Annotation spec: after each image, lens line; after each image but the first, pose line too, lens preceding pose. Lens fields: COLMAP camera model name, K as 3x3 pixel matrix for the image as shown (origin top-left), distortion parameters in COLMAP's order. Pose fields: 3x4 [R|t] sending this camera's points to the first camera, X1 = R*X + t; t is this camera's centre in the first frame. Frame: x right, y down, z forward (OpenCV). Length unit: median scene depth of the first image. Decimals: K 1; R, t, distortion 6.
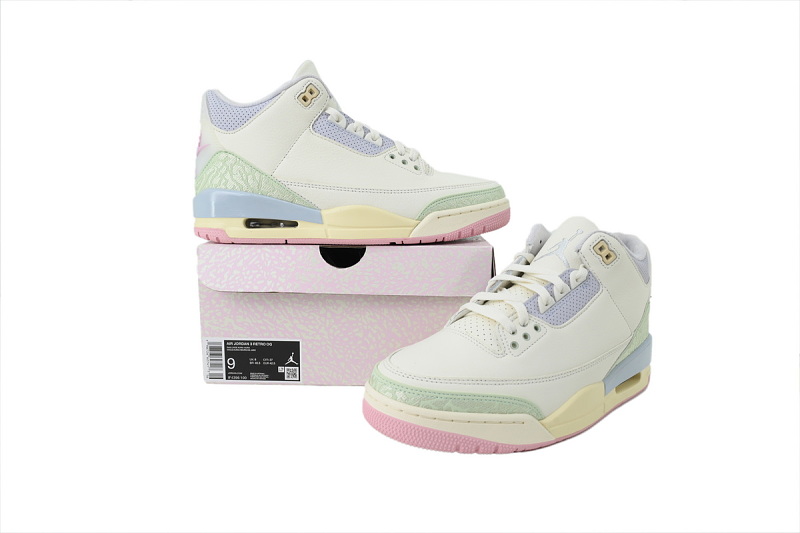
lens RADIAL K [[558.8, 0, 390.7], [0, 558.8, 266.9], [0, 0, 1]] dist [0.002076, 0.000649]
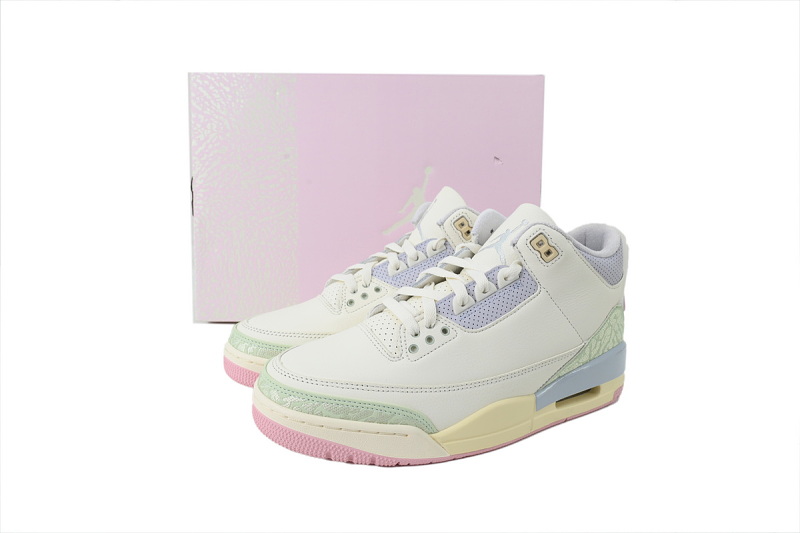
lens RADIAL K [[558.8, 0, 390.7], [0, 558.8, 266.9], [0, 0, 1]] dist [0.002076, 0.000649]
pose [[0.979698, 0.045808, -0.195174, 0.345028], [-0.035164, 0.997717, 0.057659, -0.041448], [0.197370, -0.049625, 0.979072, 0.110194]]
